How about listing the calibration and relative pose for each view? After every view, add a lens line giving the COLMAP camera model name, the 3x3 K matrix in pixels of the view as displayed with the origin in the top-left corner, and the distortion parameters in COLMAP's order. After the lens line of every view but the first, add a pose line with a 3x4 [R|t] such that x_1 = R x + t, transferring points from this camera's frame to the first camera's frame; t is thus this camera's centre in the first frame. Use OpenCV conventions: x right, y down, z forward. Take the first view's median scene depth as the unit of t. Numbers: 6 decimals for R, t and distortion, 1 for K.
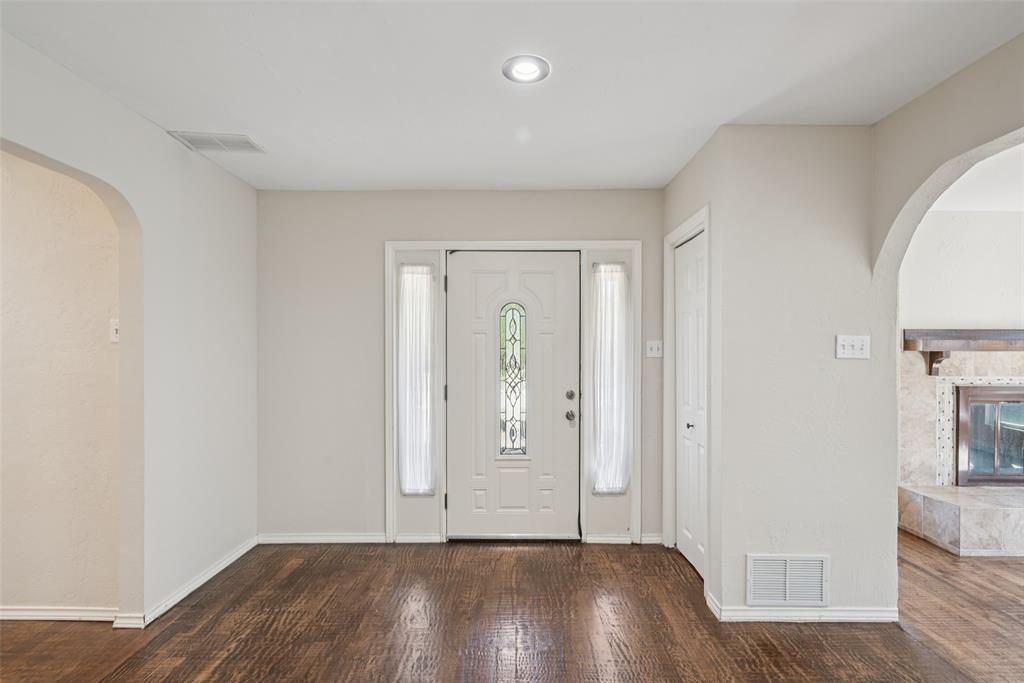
lens RADIAL K [[516.5, 0, 490.5], [0, 516.5, 351.8], [0, 0, 1]] dist [0.001485, 0.000451]
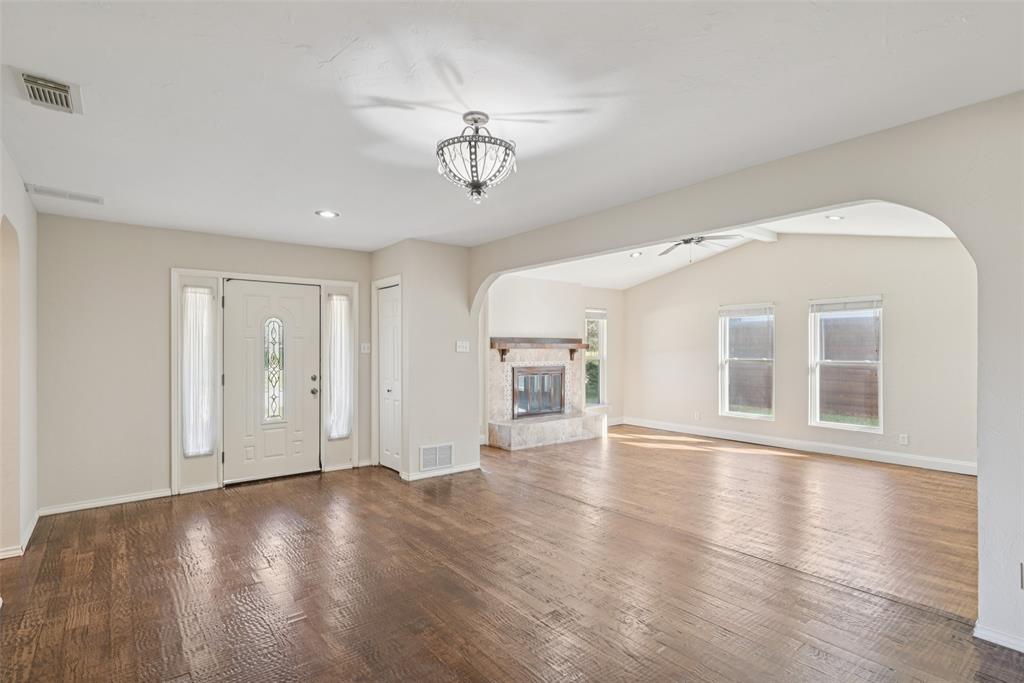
lens RADIAL K [[510.7, 0, 512.0], [0, 510.7, 341.5], [0, 0, 1]] dist [0.001361, 0.000286]
pose [[0.779988, 0.005376, 0.625771, -0.342842], [0.006764, 0.999832, -0.017019, 0.004152], [-0.625758, 0.017507, 0.779821, -0.572387]]
